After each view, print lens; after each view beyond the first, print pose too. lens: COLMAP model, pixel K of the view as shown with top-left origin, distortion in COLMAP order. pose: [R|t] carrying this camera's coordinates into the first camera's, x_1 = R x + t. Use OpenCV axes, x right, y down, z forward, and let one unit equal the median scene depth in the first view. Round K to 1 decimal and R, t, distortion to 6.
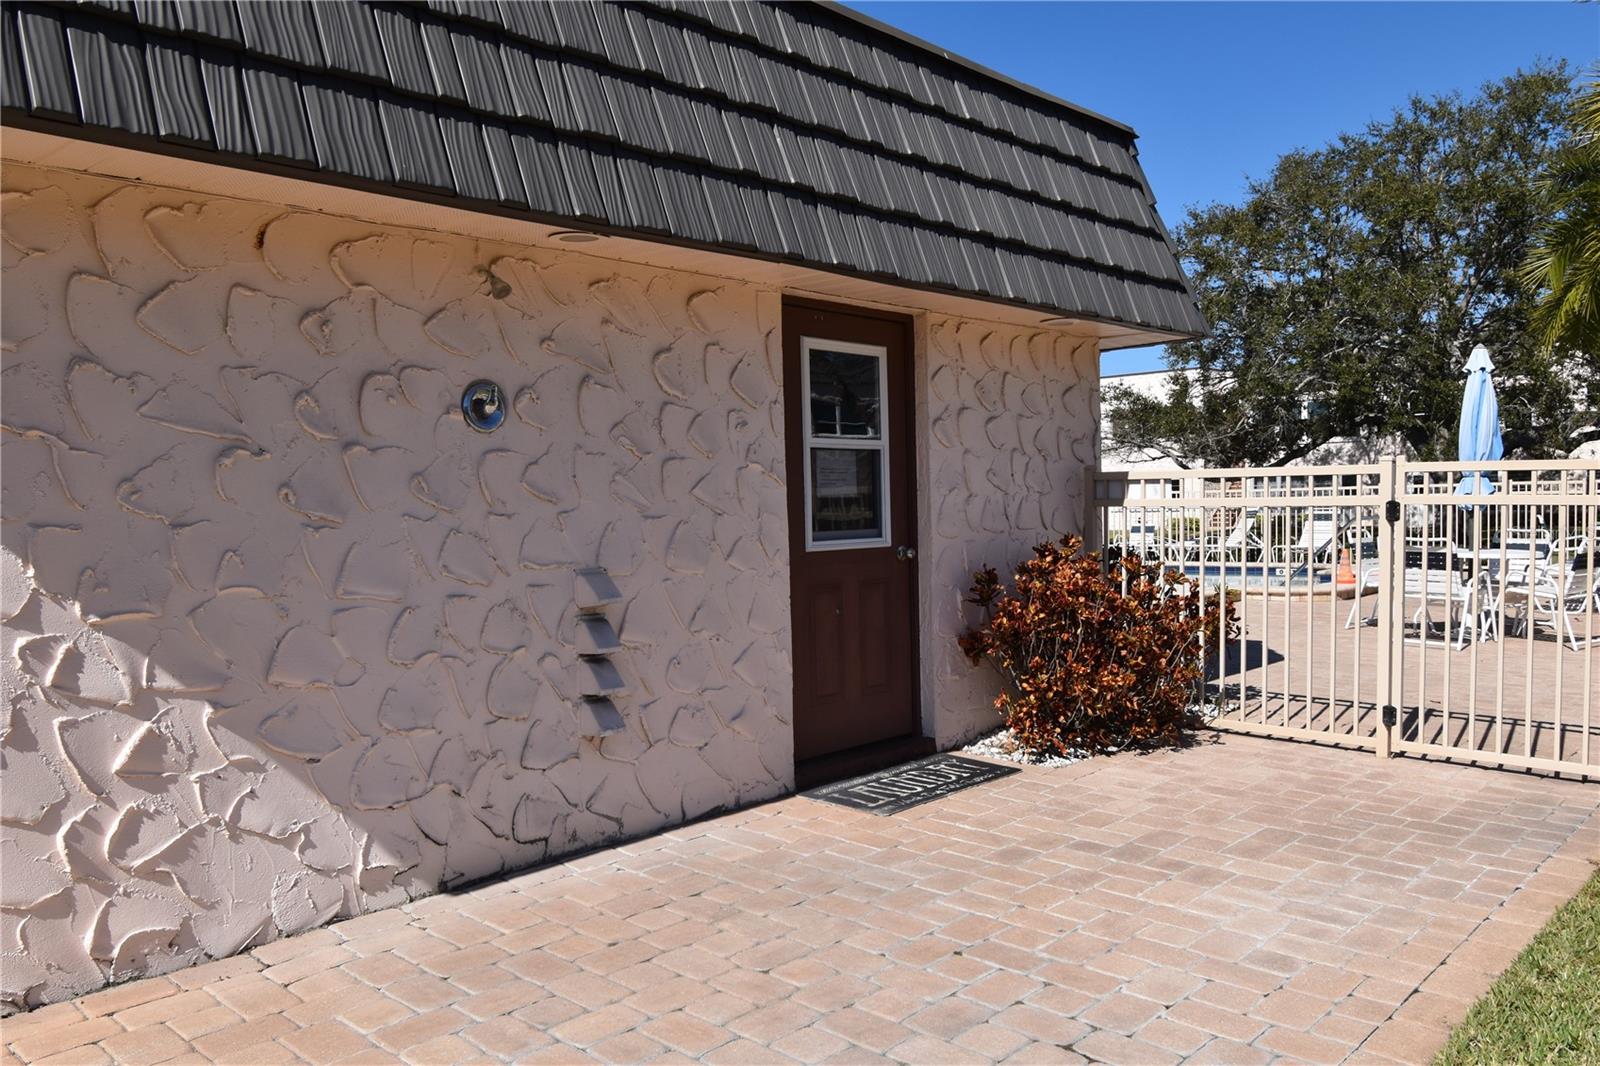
lens RADIAL K [[1212.8, 0, 800.0], [0, 1212.8, 539.6], [0, 0, 1]] dist [0.010356, -0.035923]
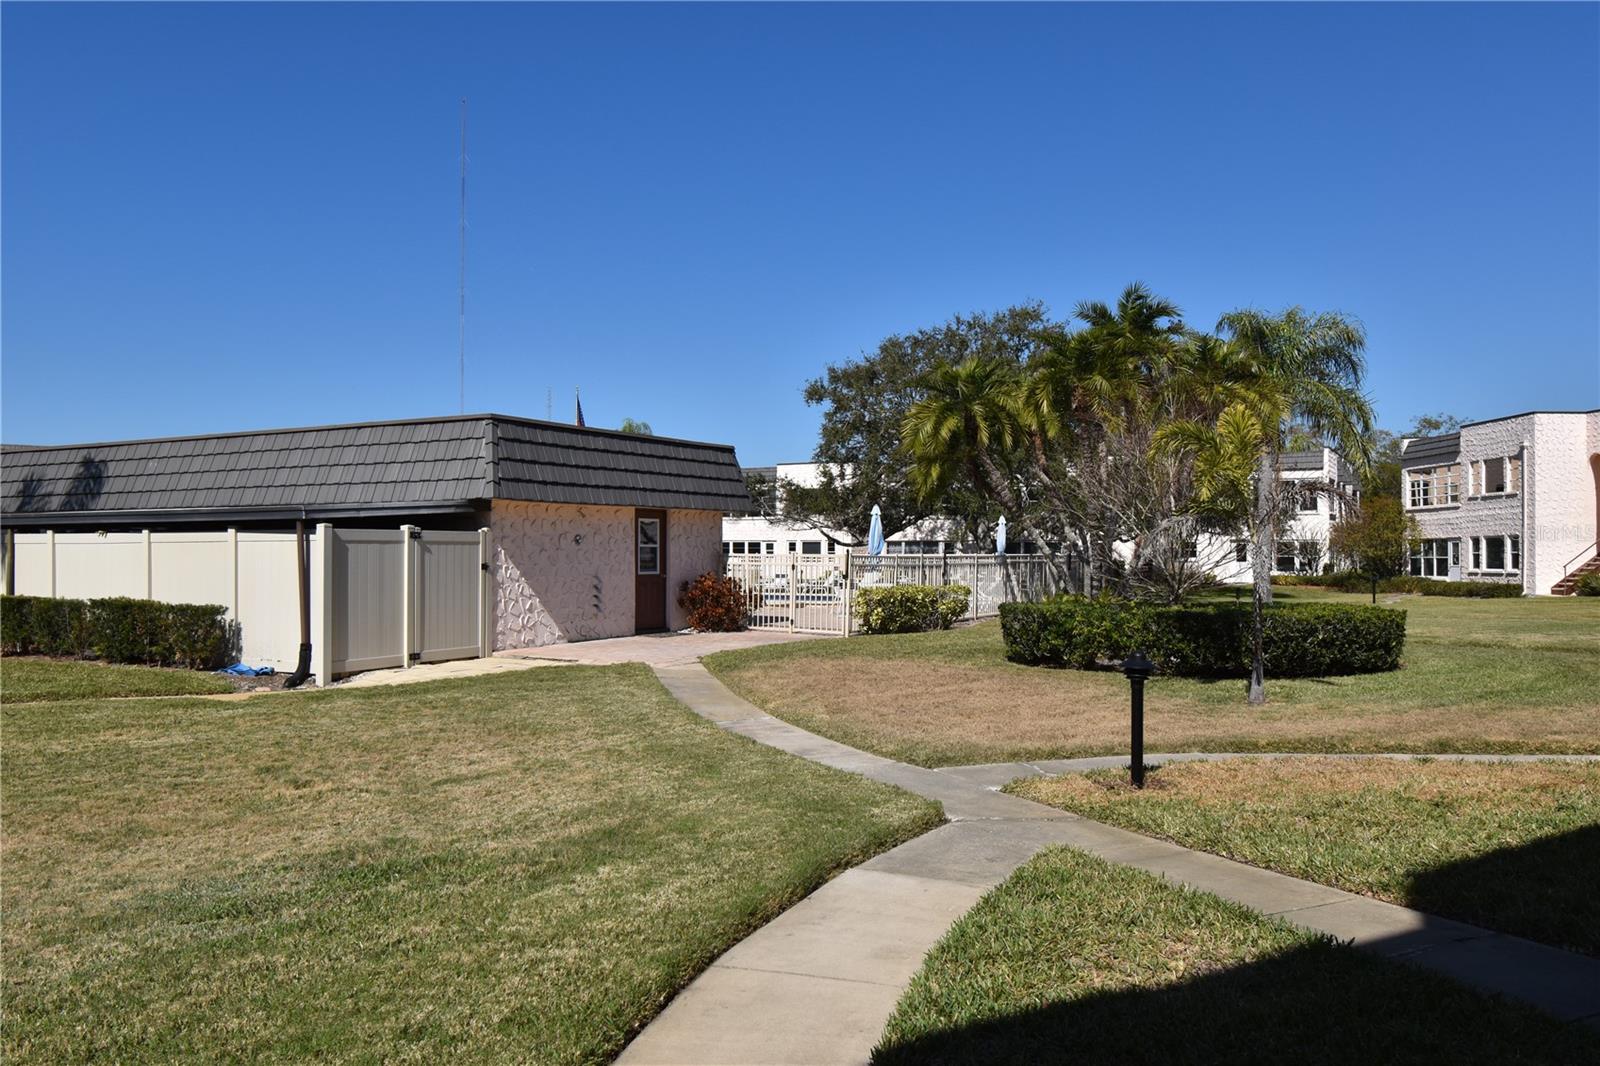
lens RADIAL K [[1212.8, 0, 800.0], [0, 1212.8, 539.6], [0, 0, 1]] dist [0.010356, -0.035923]
pose [[0.971518, 0.027557, 0.235359, -0.372377], [-0.017965, 0.998922, -0.042799, 0.050699], [-0.236284, 0.037352, 0.970966, -2.621372]]
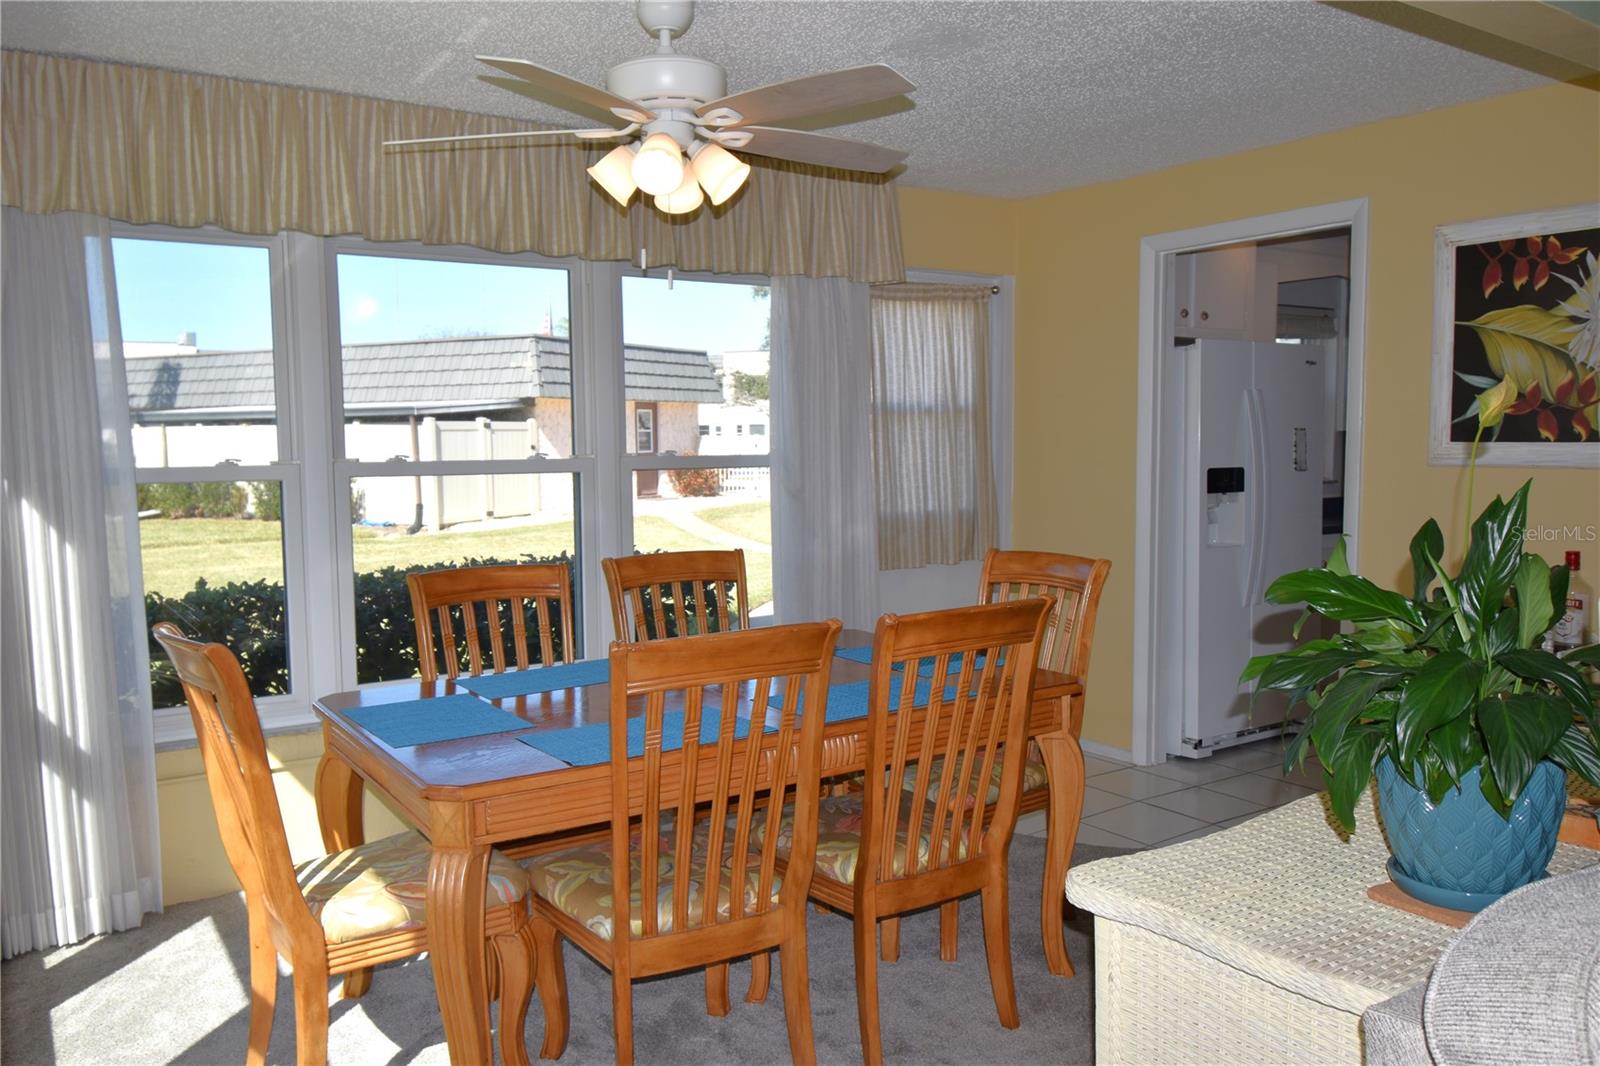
lens RADIAL K [[1212.8, 0, 800.0], [0, 1212.8, 539.6], [0, 0, 1]] dist [0.010356, -0.035923]
pose [[0.957583, -0.010542, 0.287964, -0.735566], [-0.005532, 0.998474, 0.054948, 0.081607], [-0.288103, -0.054211, 0.956064, -3.669696]]
